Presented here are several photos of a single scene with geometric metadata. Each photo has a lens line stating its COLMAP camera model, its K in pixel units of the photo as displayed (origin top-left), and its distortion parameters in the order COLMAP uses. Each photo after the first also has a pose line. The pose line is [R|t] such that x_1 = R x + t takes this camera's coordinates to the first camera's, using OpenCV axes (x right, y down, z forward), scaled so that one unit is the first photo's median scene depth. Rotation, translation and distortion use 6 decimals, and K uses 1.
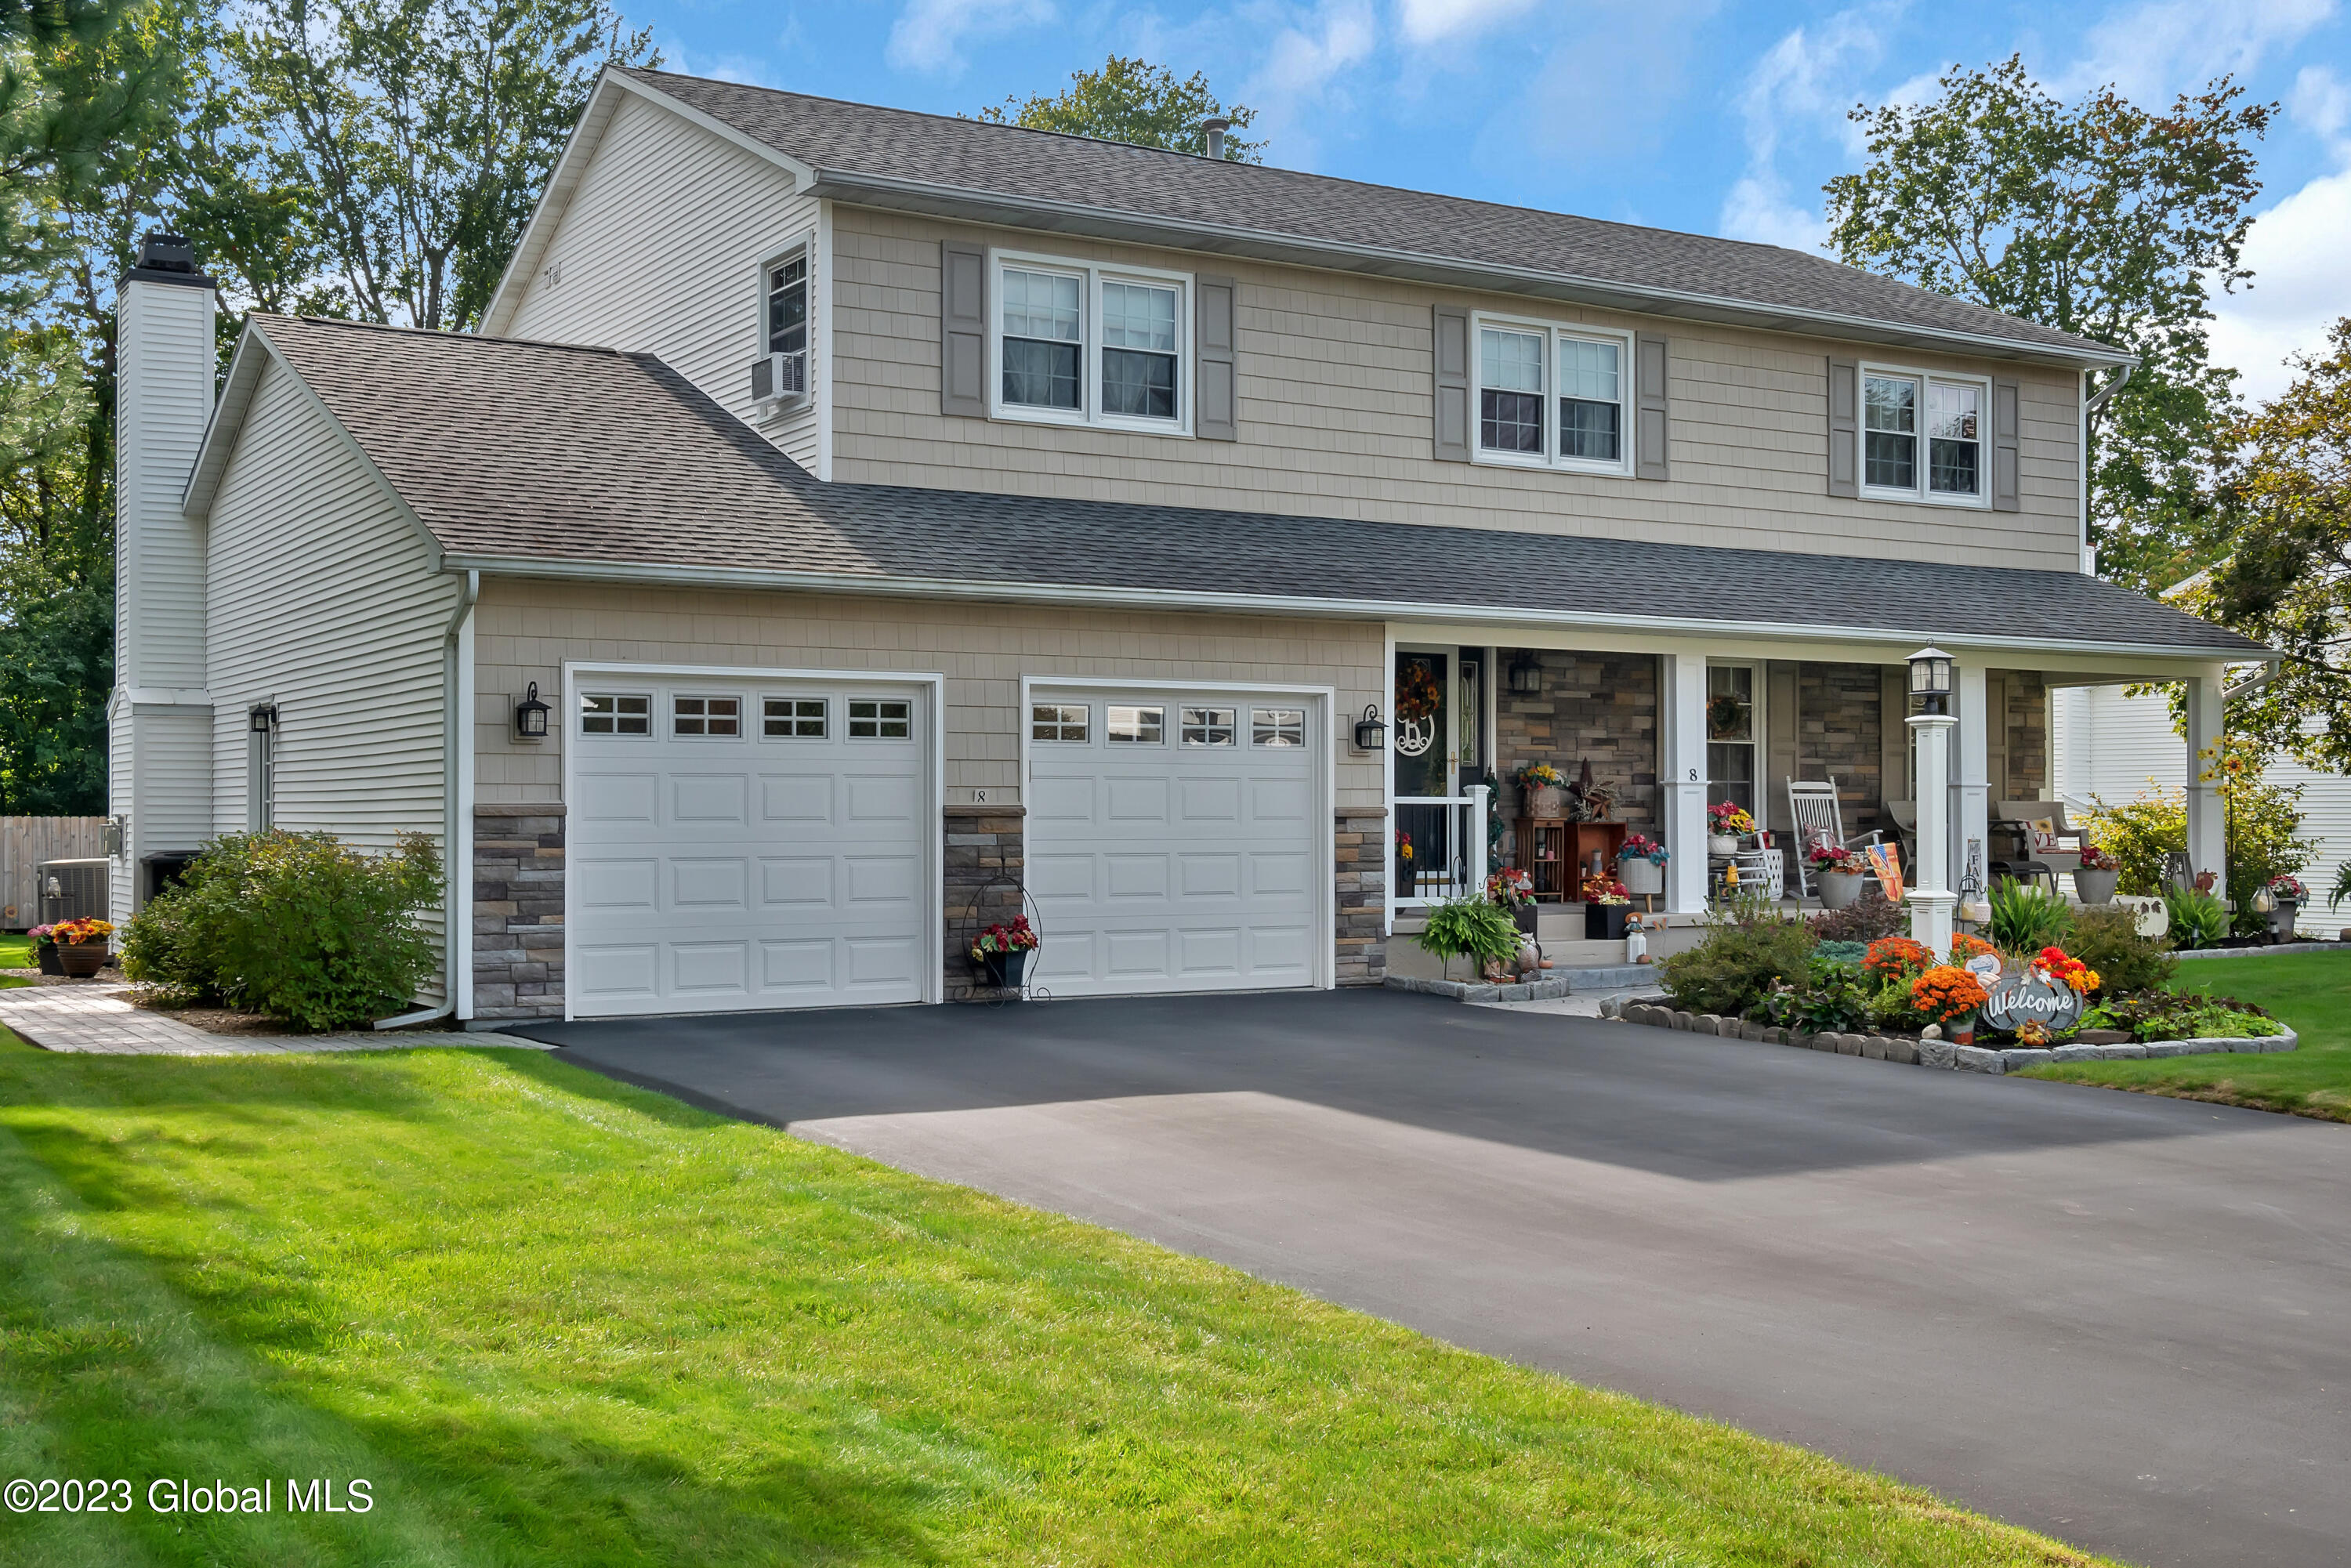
lens RADIAL K [[2529.5, 0, 1182.2], [0, 2529.5, 849.4], [0, 0, 1]] dist [-0.004077, 0.002225]
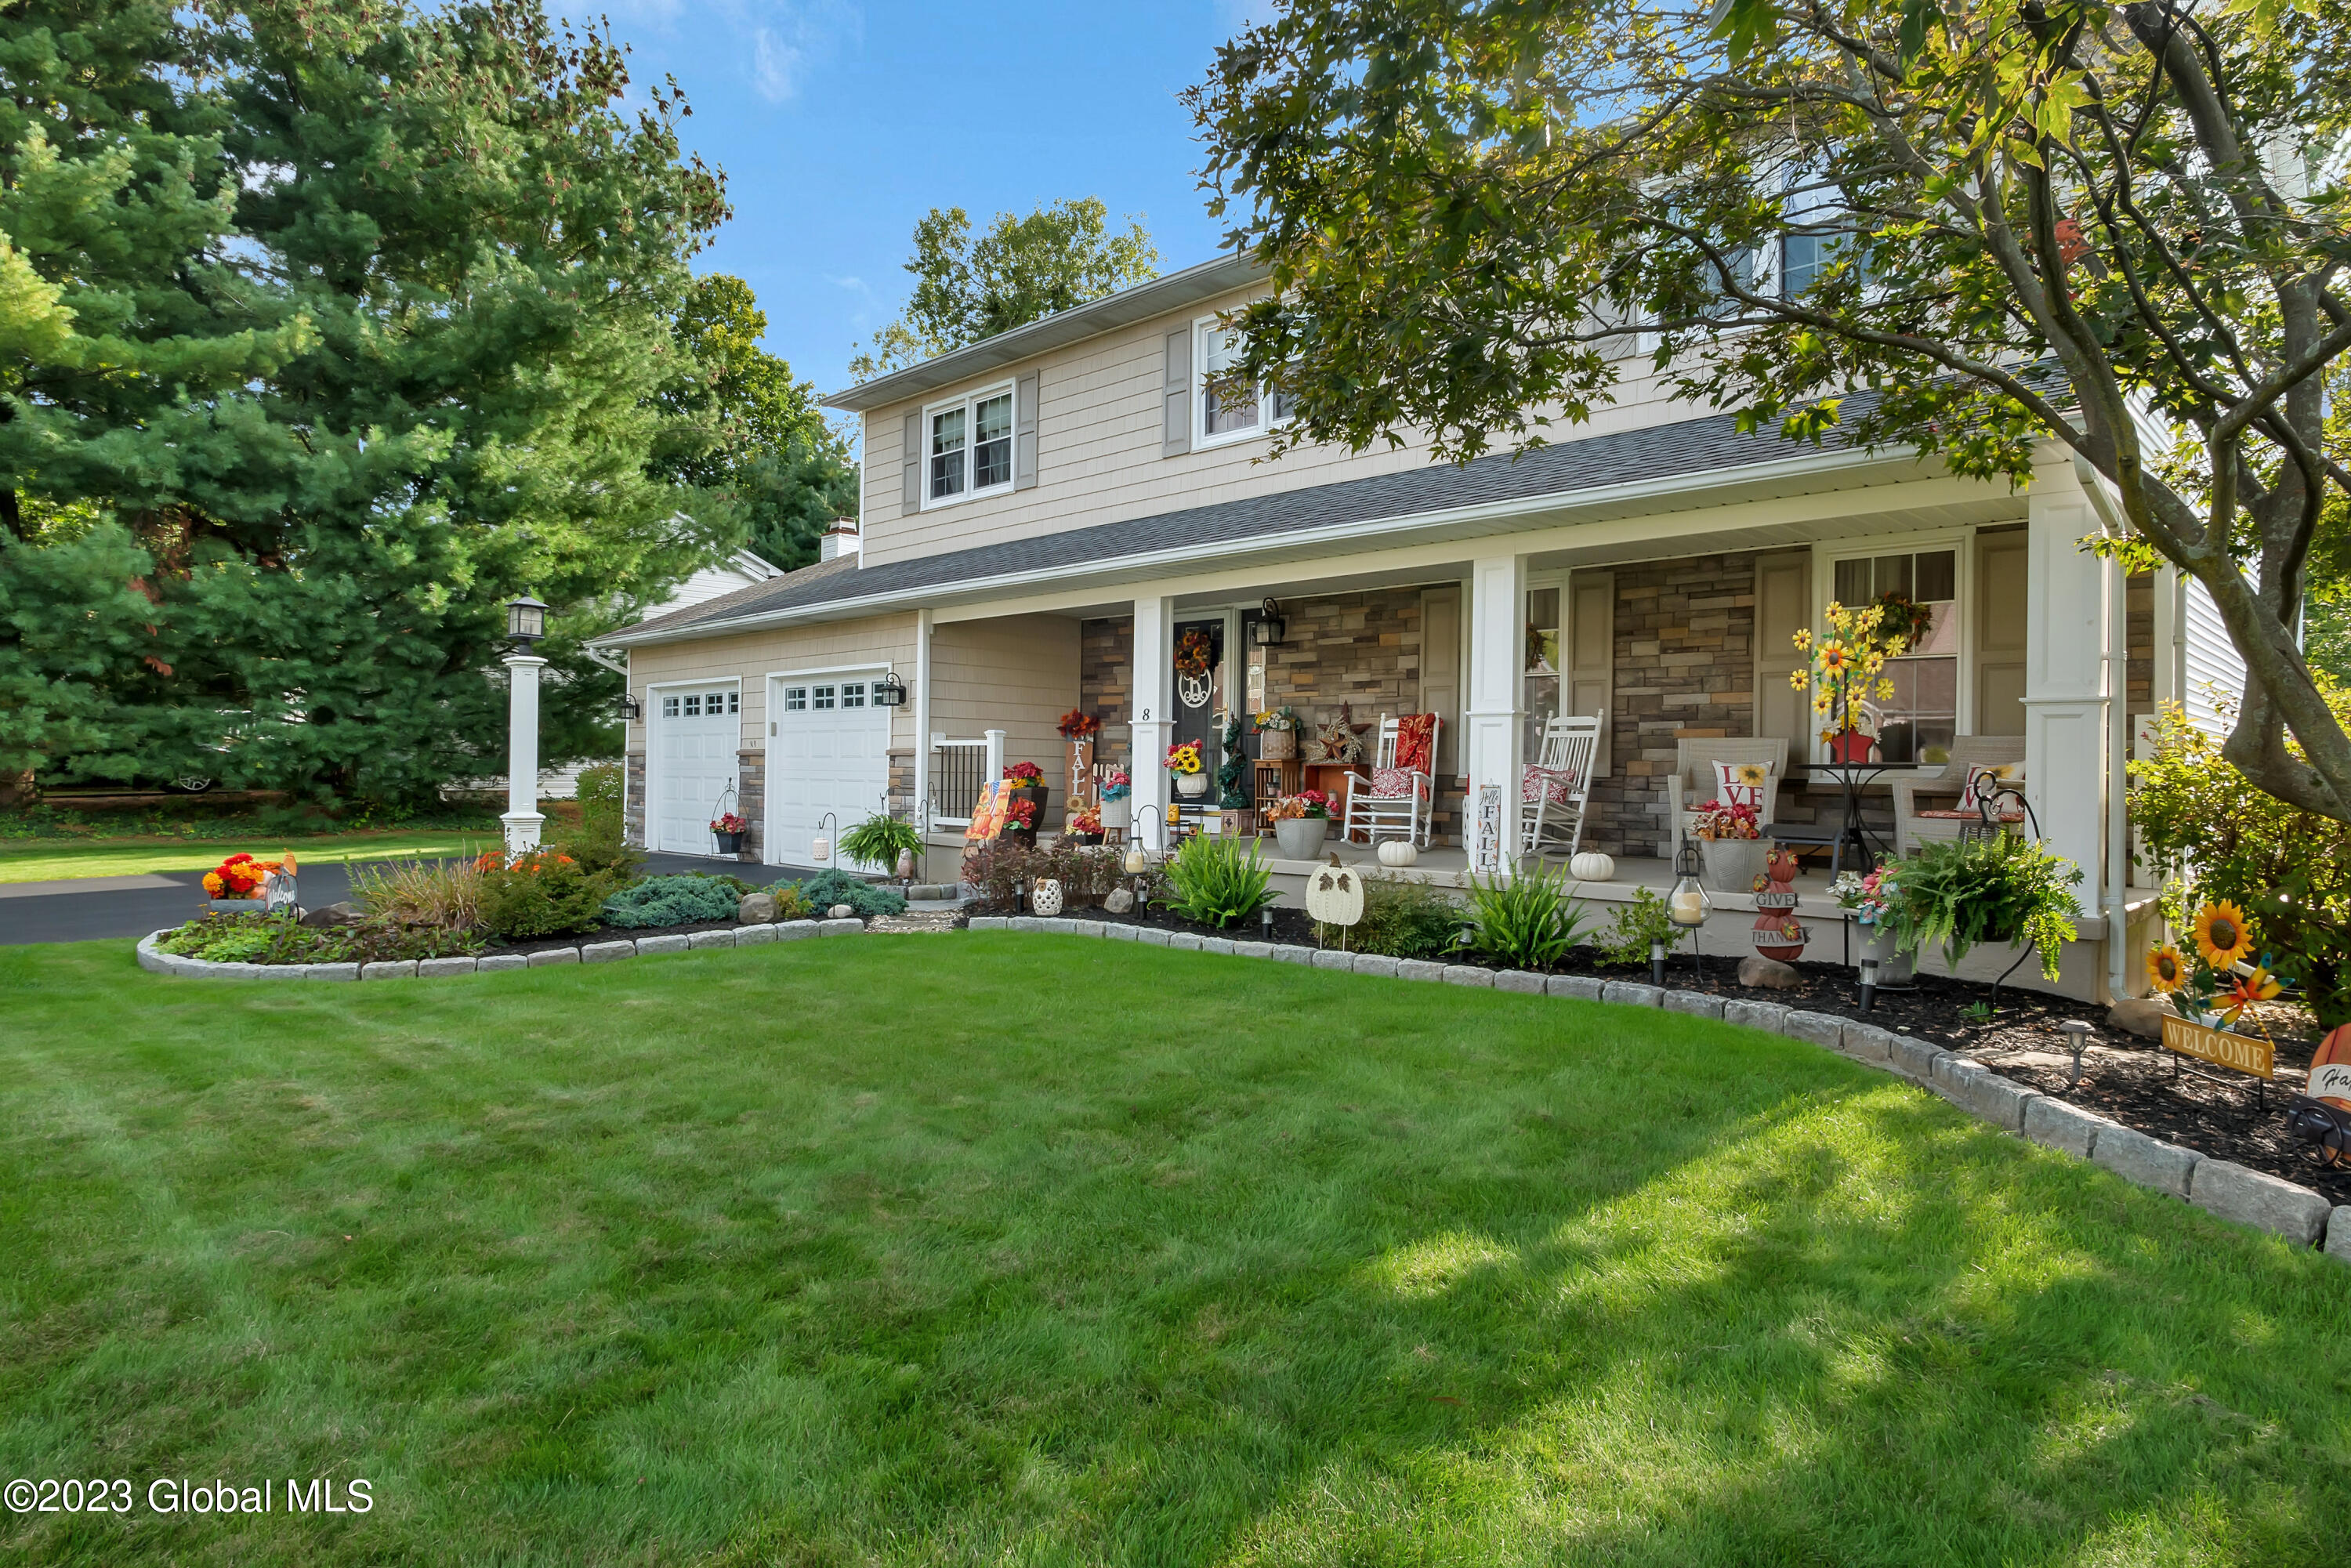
lens RADIAL K [[1324.5, 0, 1175.5], [0, 1324.5, 784.0], [0, 0, 1]] dist [-0.035226, 0.000291]
pose [[0.257380, 0.012546, -0.966229, 0.733827], [-0.022565, 0.999721, 0.006970, -0.005315], [0.966047, 0.020009, 0.257591, 0.881026]]
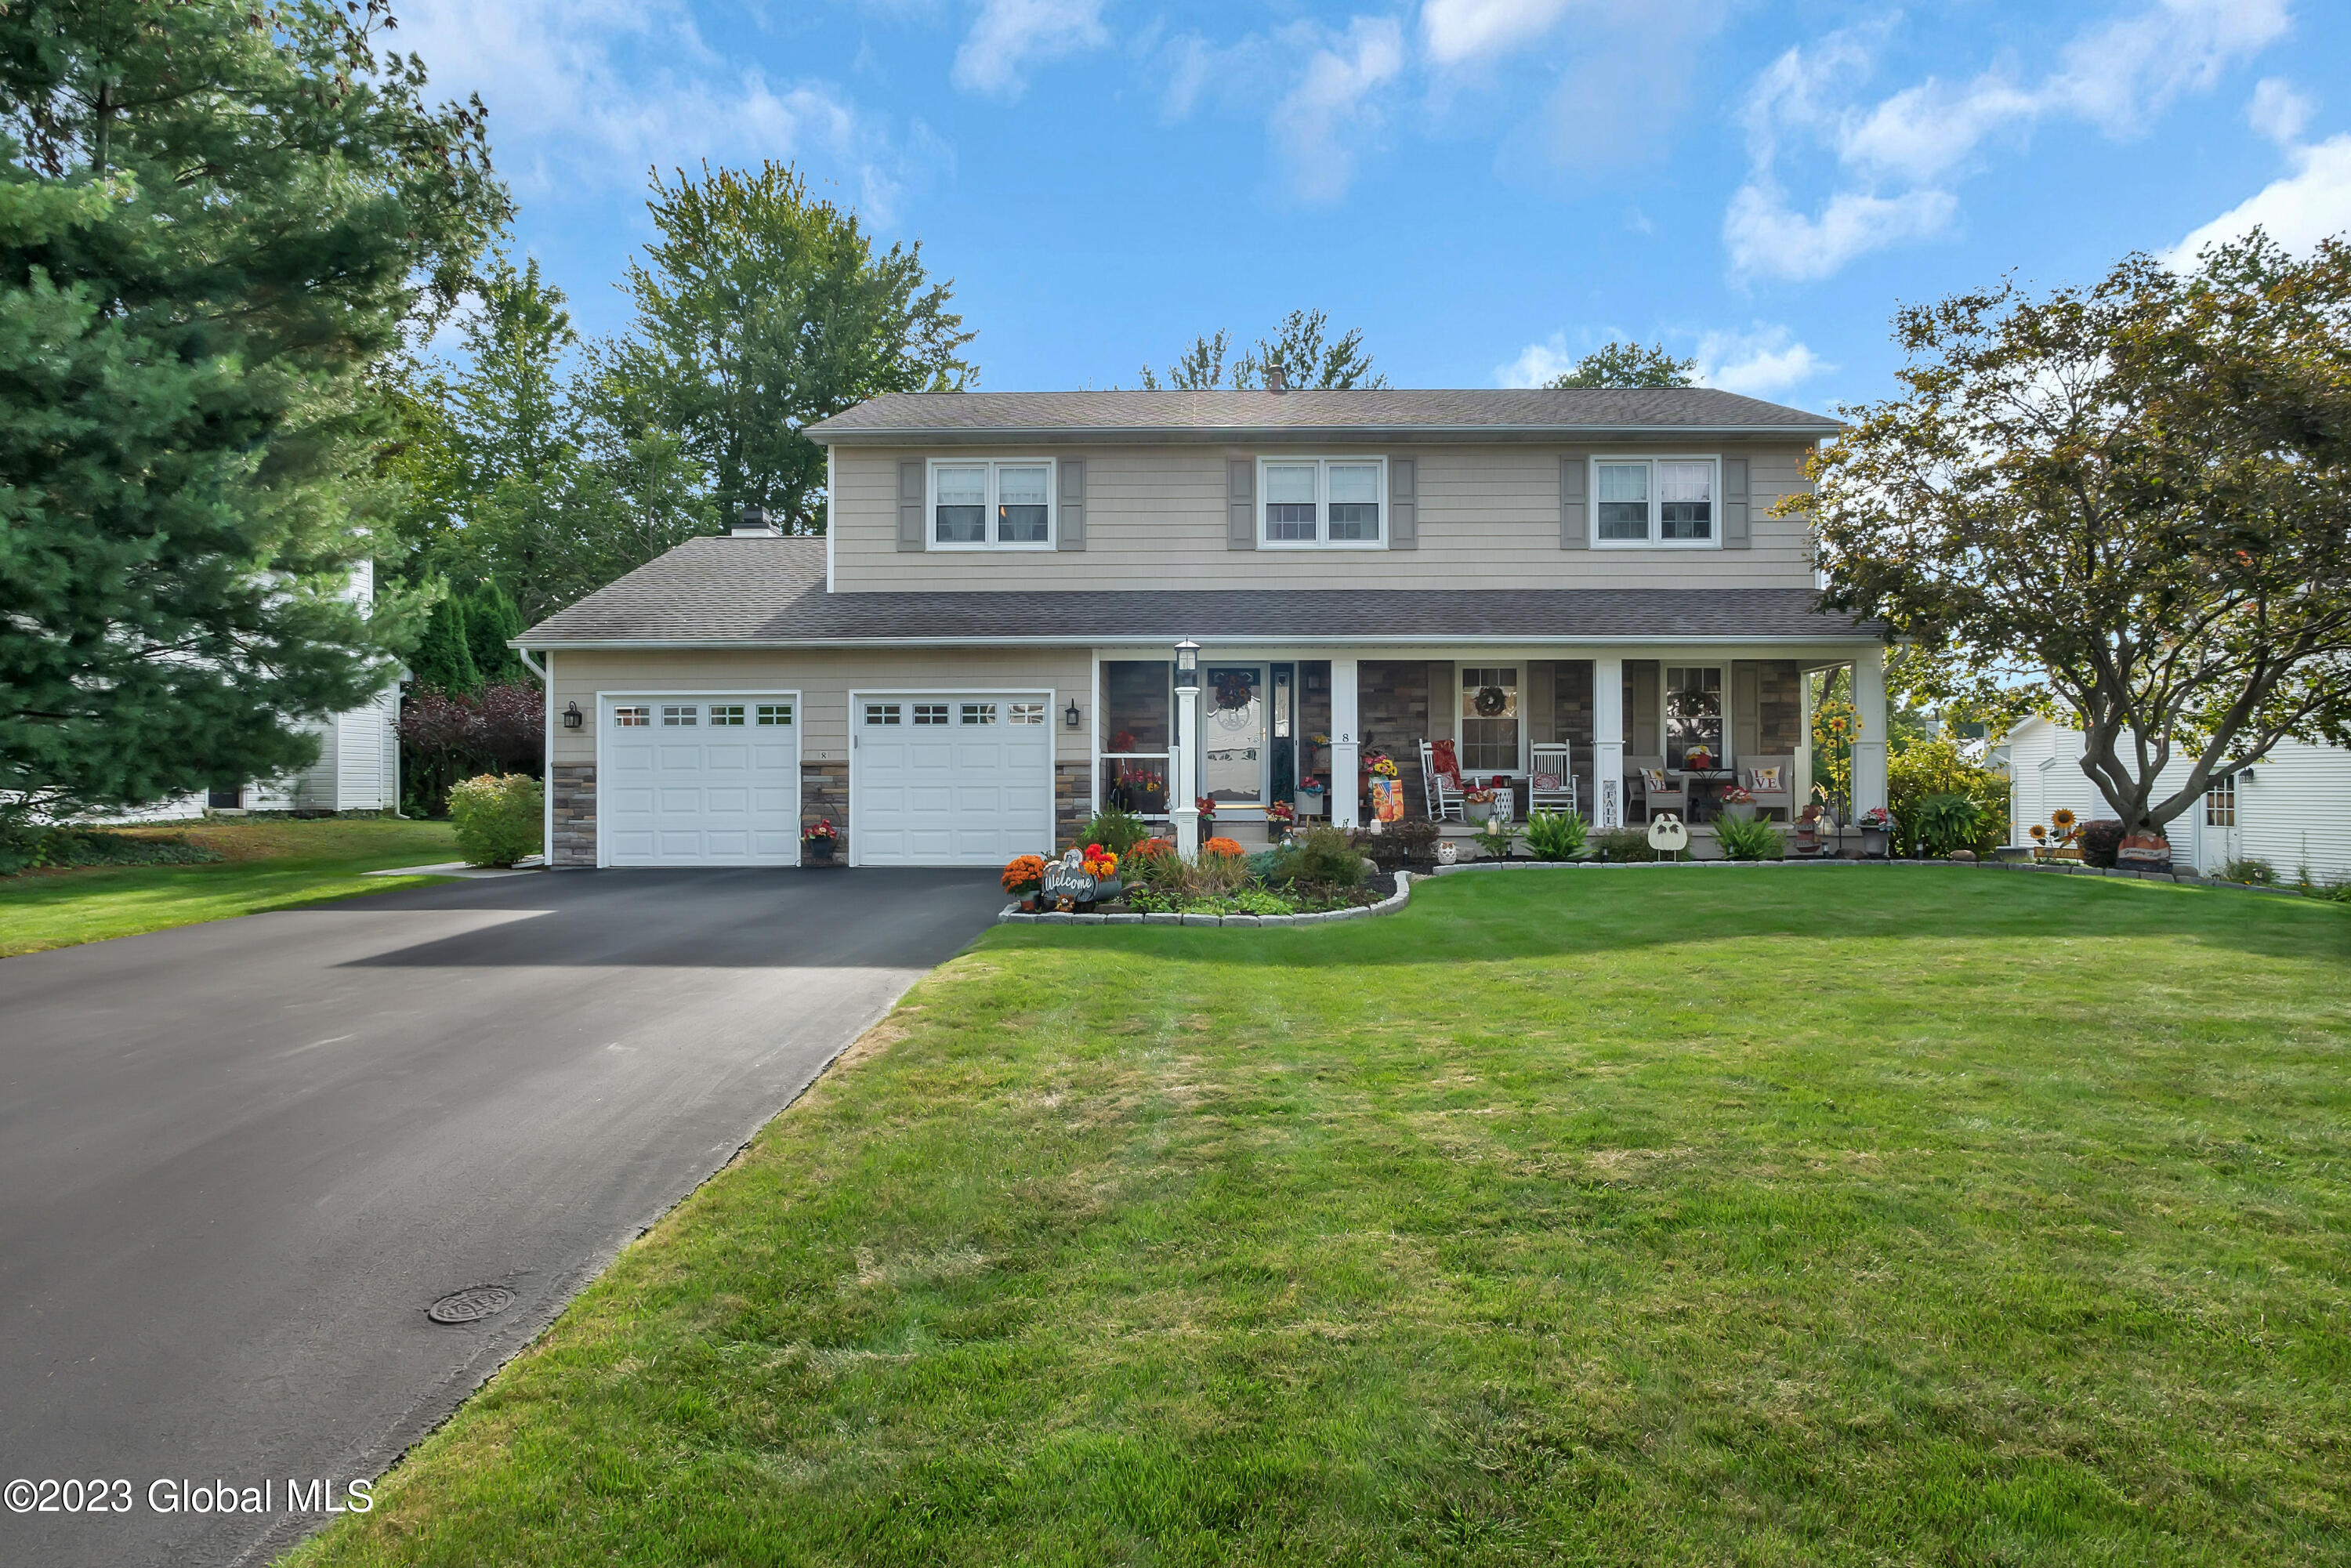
lens RADIAL K [[1293.3, 0, 1175.5], [0, 1293.3, 784.0], [0, 0, 1]] dist [-0.019383, 0.001857]
pose [[0.849479, -0.004496, -0.527604, 0.532578], [-0.004404, 0.999868, -0.015610, 0.011331], [0.527605, 0.015584, 0.849347, 0.283318]]
